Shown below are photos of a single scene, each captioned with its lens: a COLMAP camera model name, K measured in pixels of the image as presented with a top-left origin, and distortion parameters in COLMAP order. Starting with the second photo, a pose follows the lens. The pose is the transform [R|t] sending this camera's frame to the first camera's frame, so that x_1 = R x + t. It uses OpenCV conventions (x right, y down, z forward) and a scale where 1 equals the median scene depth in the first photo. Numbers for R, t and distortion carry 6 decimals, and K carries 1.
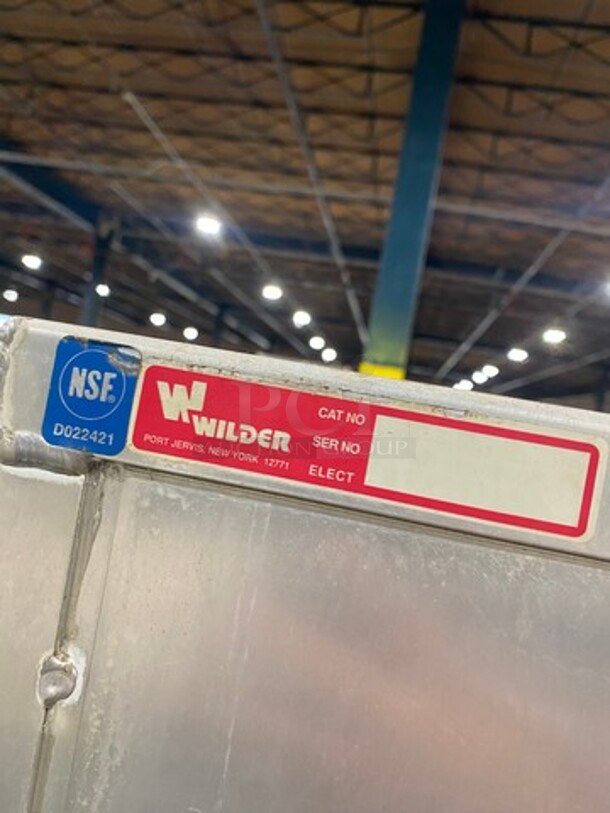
lens RADIAL K [[623.3, 0, 304.8], [0, 623.3, 406.4], [0, 0, 1]] dist [-0.024153, 0.020049]
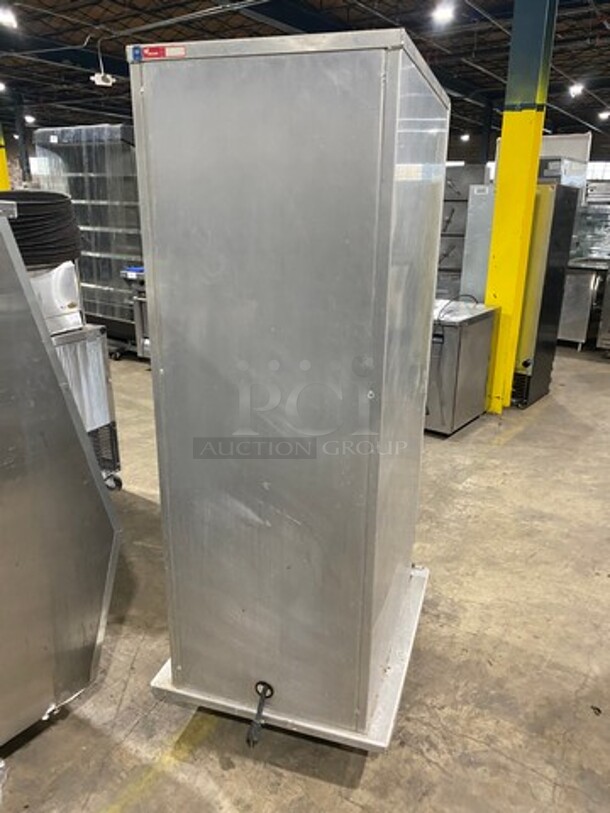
lens RADIAL K [[623.3, 0, 305.7], [0, 623.3, 406.0], [0, 0, 1]] dist [-0.024153, 0.020049]
pose [[0.968210, -0.087384, -0.234381, 3.766087], [0.160788, 0.935192, 0.315536, 2.387373], [0.191618, -0.343191, 0.919512, -8.757283]]
